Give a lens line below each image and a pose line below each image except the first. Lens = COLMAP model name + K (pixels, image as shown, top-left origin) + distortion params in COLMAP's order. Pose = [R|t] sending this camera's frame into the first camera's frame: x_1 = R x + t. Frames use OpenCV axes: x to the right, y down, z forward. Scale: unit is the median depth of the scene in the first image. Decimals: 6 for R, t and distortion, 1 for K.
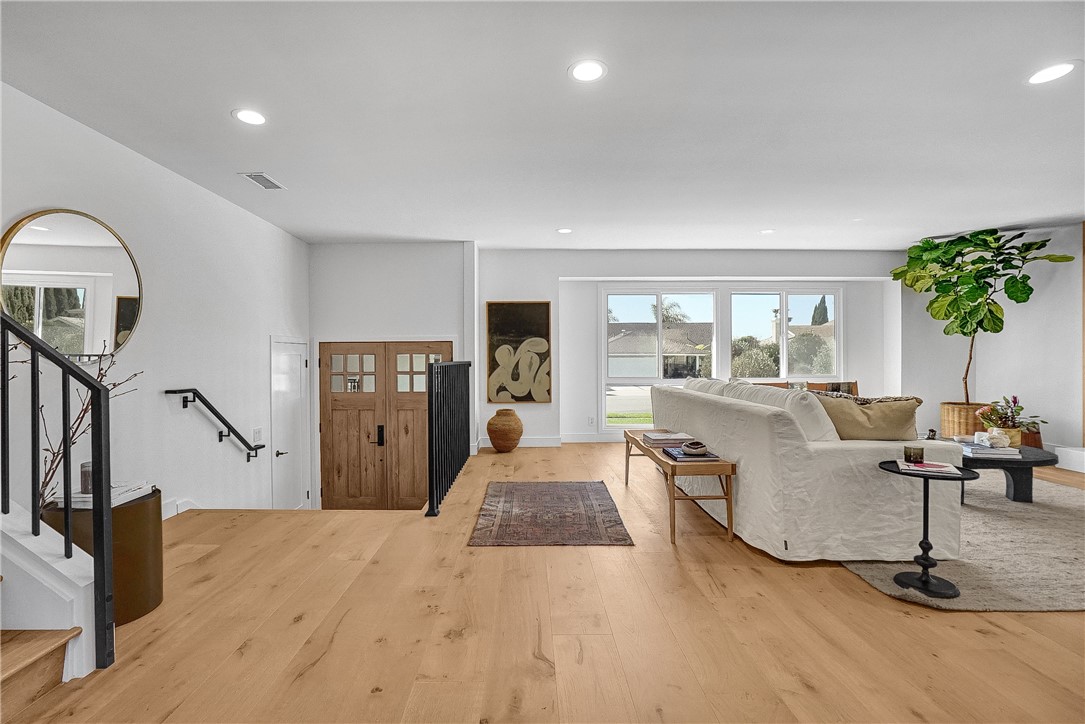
lens RADIAL K [[488.2, 0, 524.2], [0, 488.2, 361.4], [0, 0, 1]] dist [-0.067058, 0.023277]
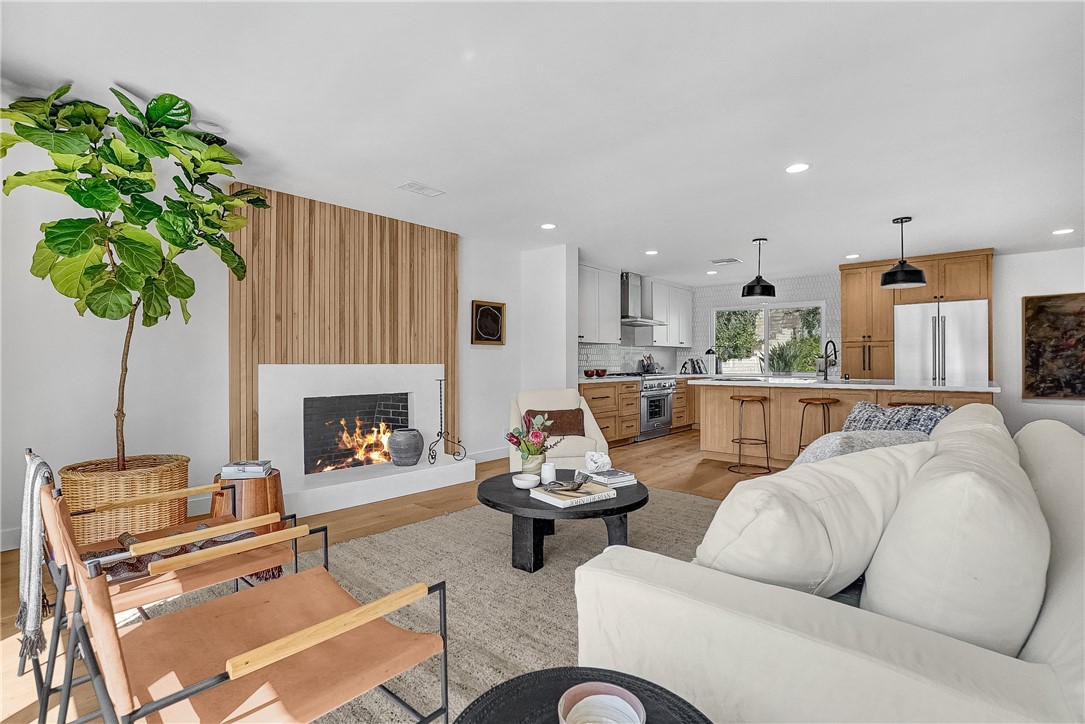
lens RADIAL K [[501.1, 0, 530.1], [0, 501.1, 362.5], [0, 0, 1]] dist [-0.063069, 0.024660]
pose [[-0.741203, 0.010368, 0.671201, 0.306340], [0.010882, 0.999935, -0.003429, -0.007959], [-0.671193, 0.004763, -0.741268, 1.119672]]
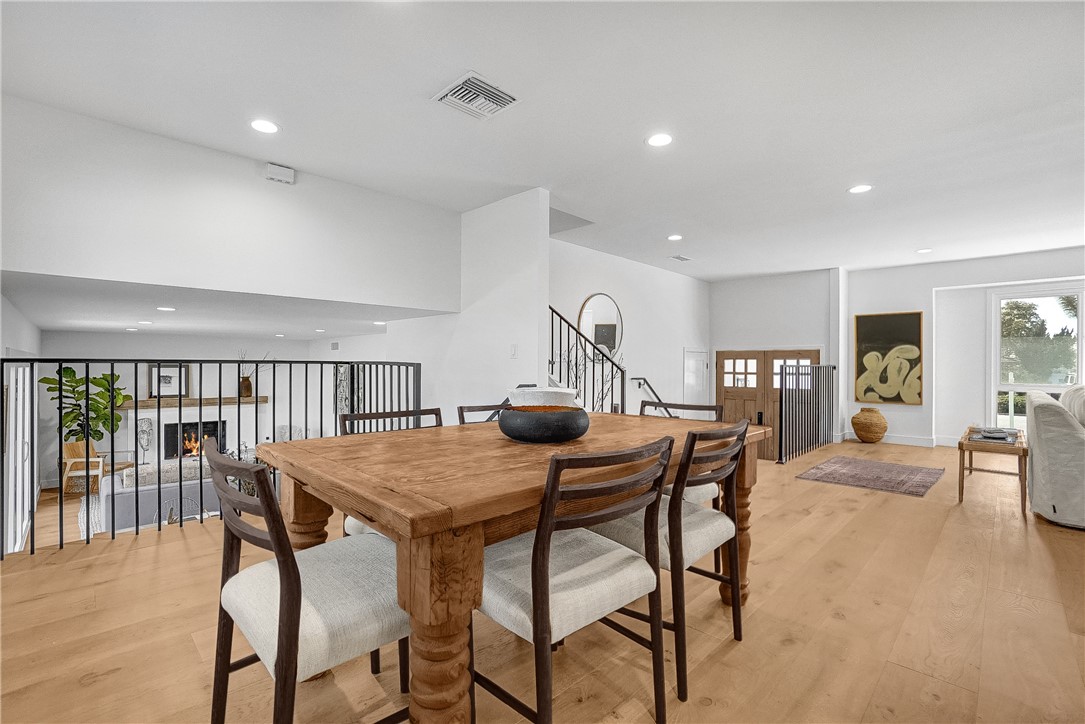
lens RADIAL K [[486.7, 0, 529.4], [0, 486.7, 360.8], [0, 0, 1]] dist [-0.065939, 0.024310]
pose [[0.702838, 0.005887, -0.711325, 0.208033], [-0.014275, 0.999881, -0.005830, 0.006275], [0.711207, 0.014252, 0.702839, -0.405785]]
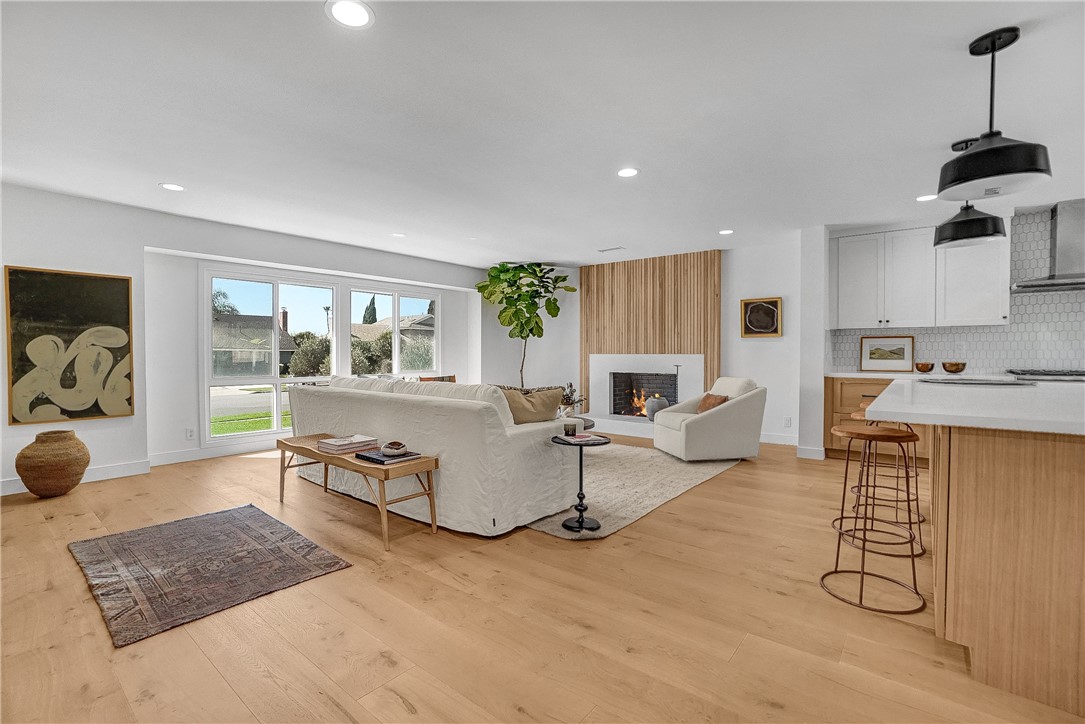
lens RADIAL K [[488.3, 0, 530.5], [0, 488.3, 362.3], [0, 0, 1]] dist [-0.065120, 0.024699]
pose [[0.631601, -0.008785, 0.775244, -0.132932], [0.000840, 0.999943, 0.010646, -0.002992], [-0.775293, -0.006073, 0.631573, 0.096865]]
